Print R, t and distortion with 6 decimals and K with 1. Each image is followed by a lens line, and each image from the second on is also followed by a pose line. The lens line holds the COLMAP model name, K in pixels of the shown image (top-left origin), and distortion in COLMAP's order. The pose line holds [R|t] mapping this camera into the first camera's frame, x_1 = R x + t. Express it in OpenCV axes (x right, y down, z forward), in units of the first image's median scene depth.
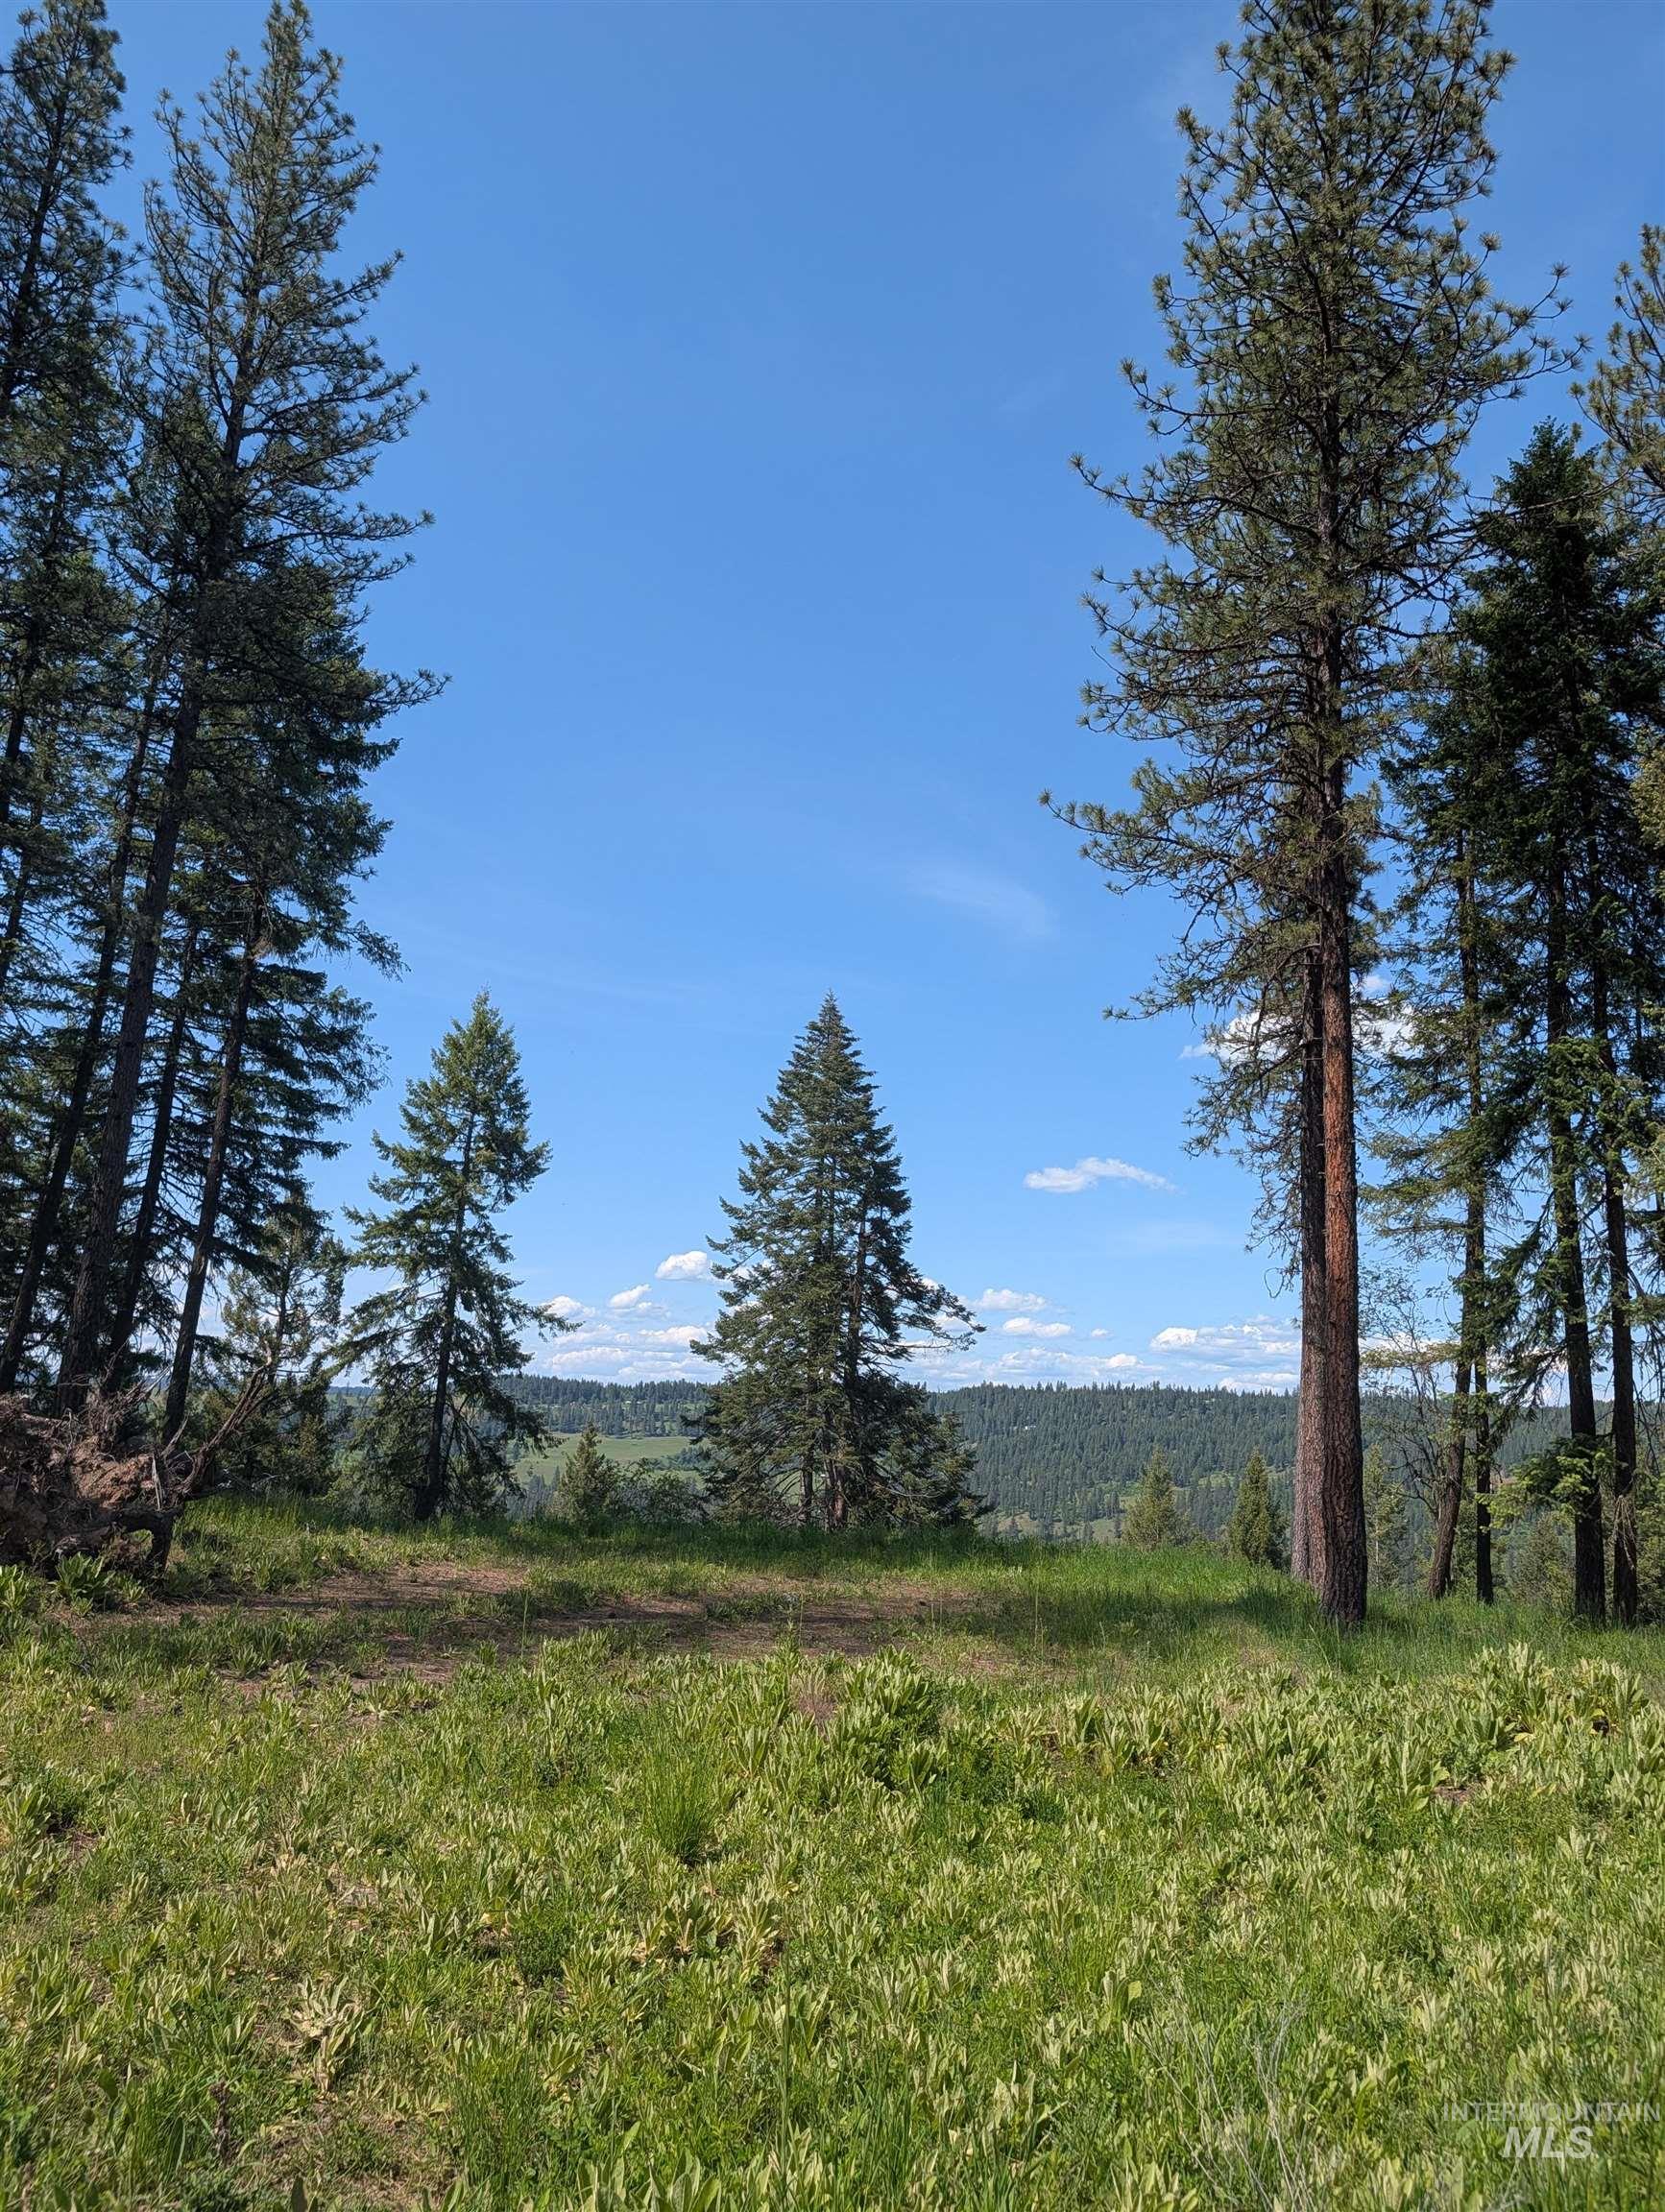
lens RADIAL K [[1630.9, 0, 834.1], [0, 1630.9, 1067.5], [0, 0, 1]] dist [0.092625, -0.195408]
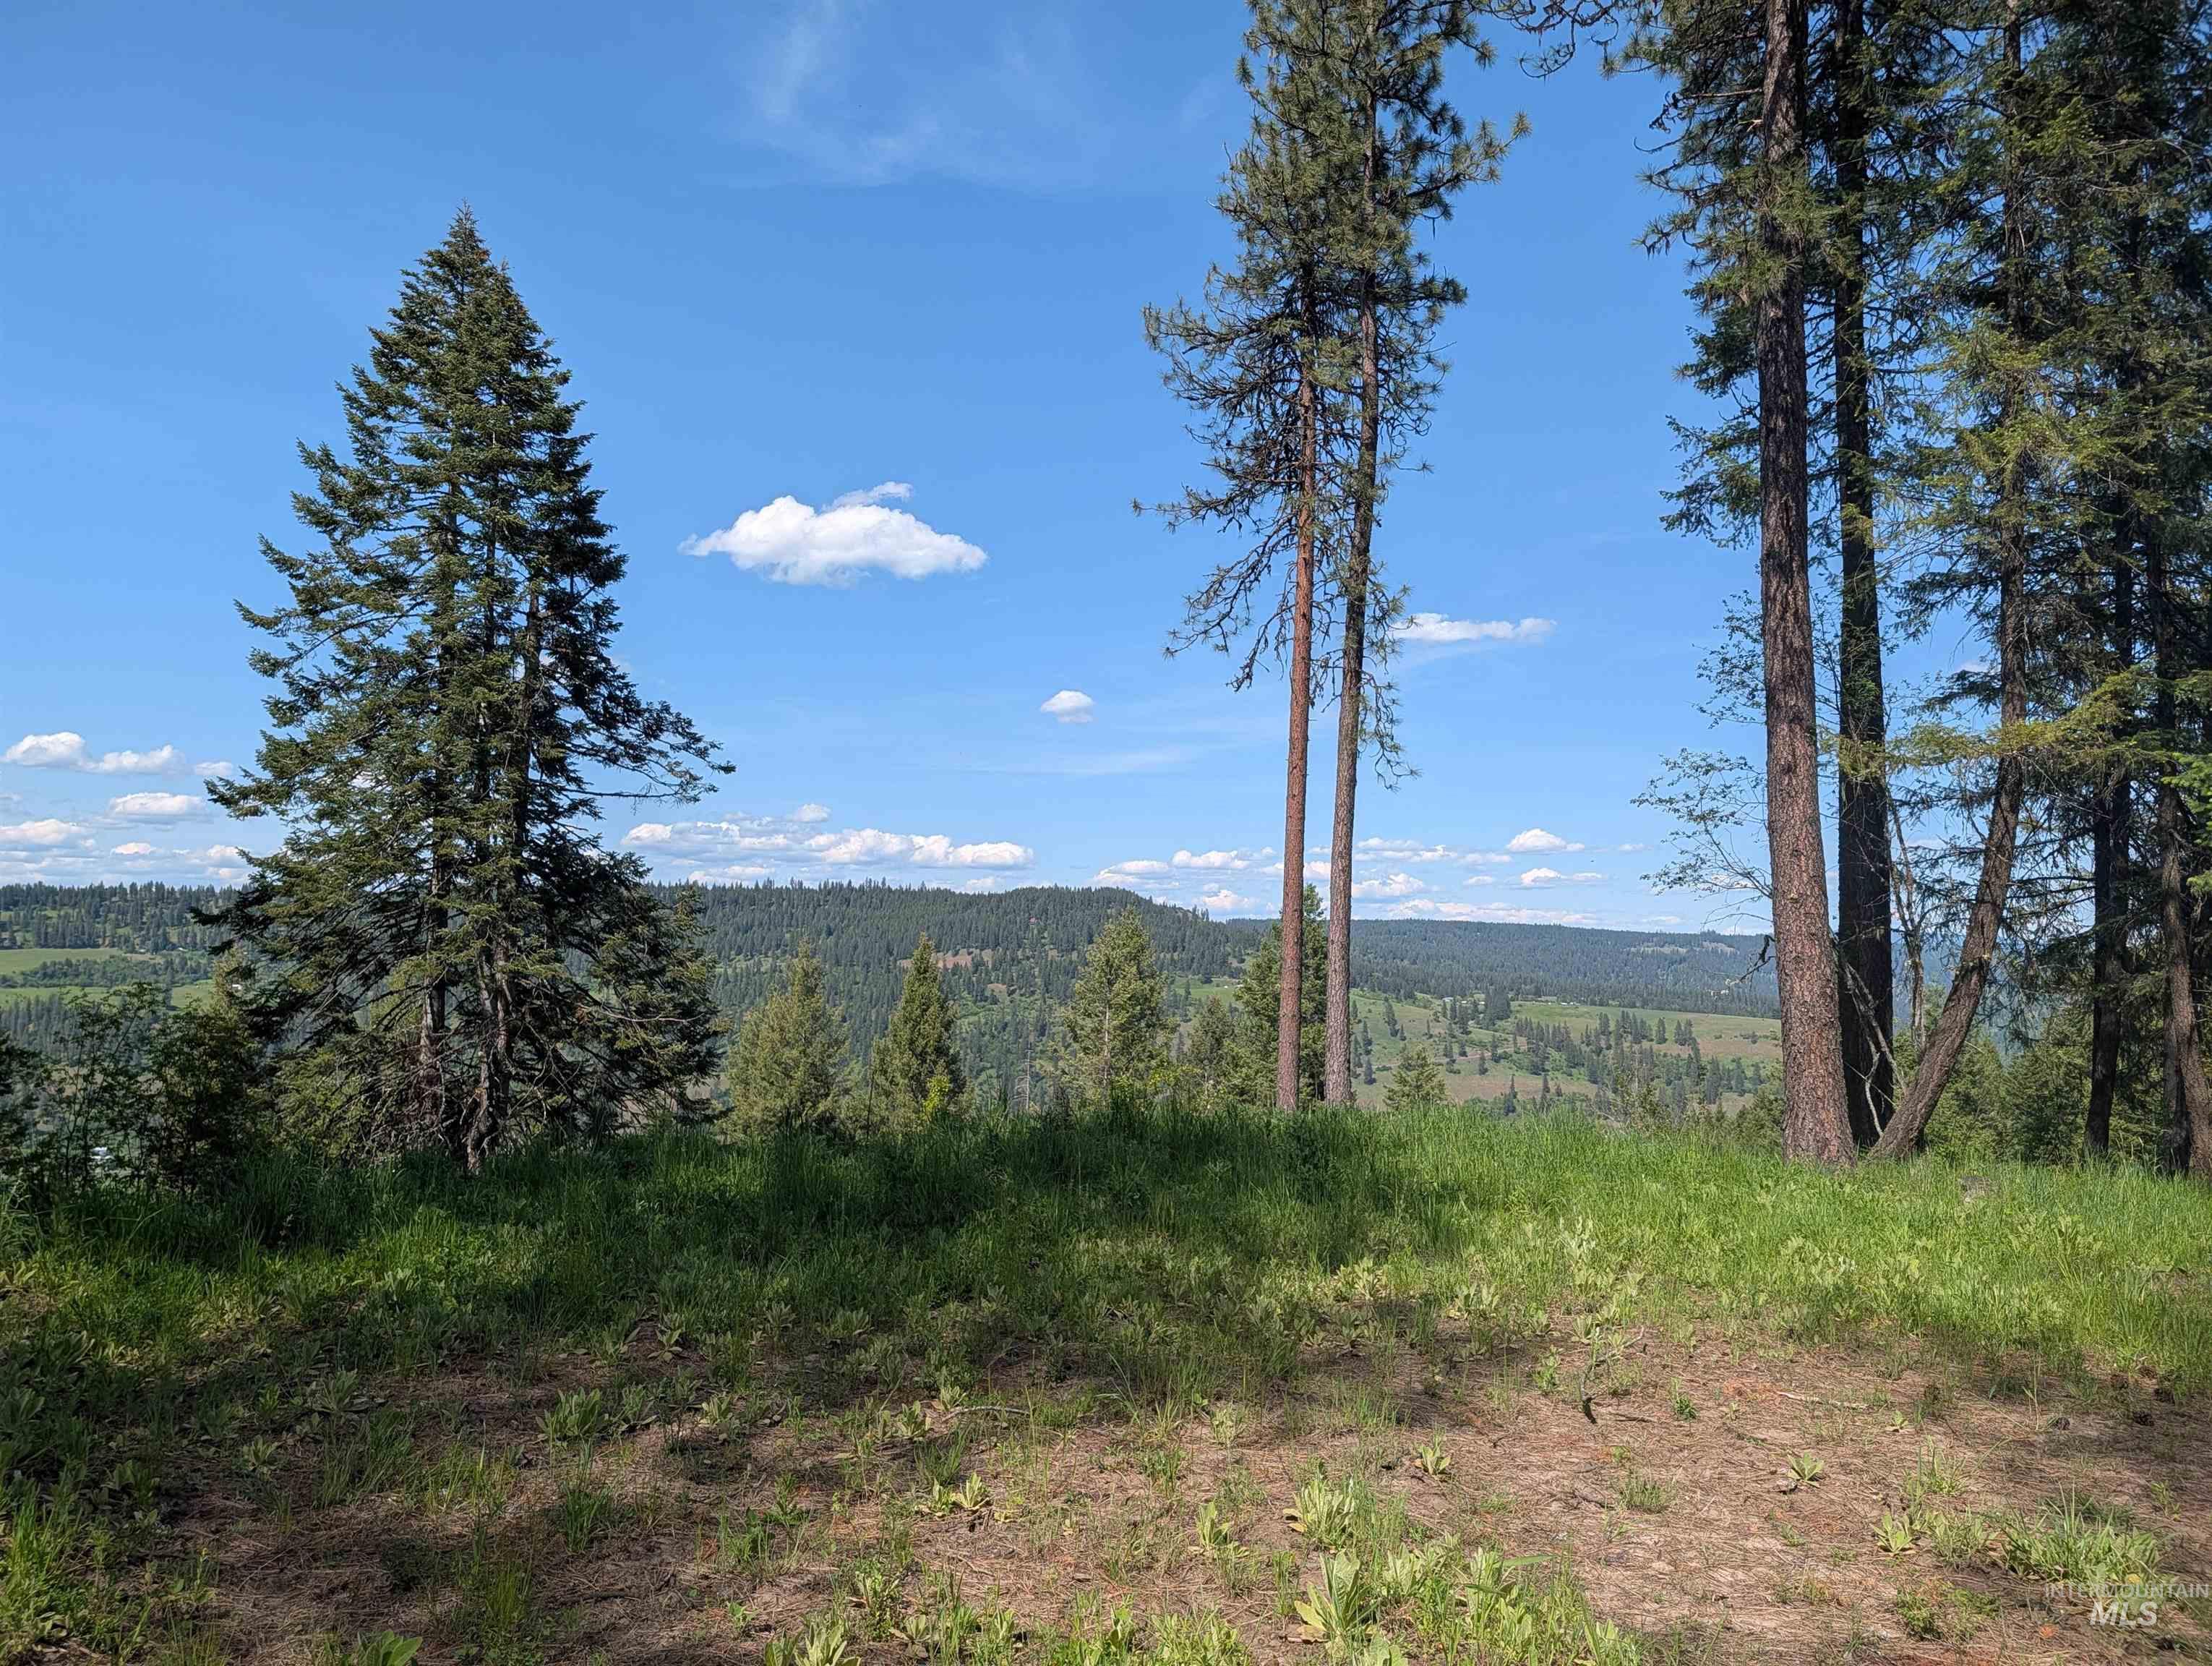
lens RADIAL K [[1576.8, 0, 1125.3], [0, 1576.8, 849.2], [0, 0, 1]] dist [0.052334, -0.078267]
pose [[0.869942, -0.003225, 0.493143, -0.082880], [-0.080709, 0.985565, 0.148823, 0.082190], [-0.486504, -0.169268, 0.857124, 0.362506]]
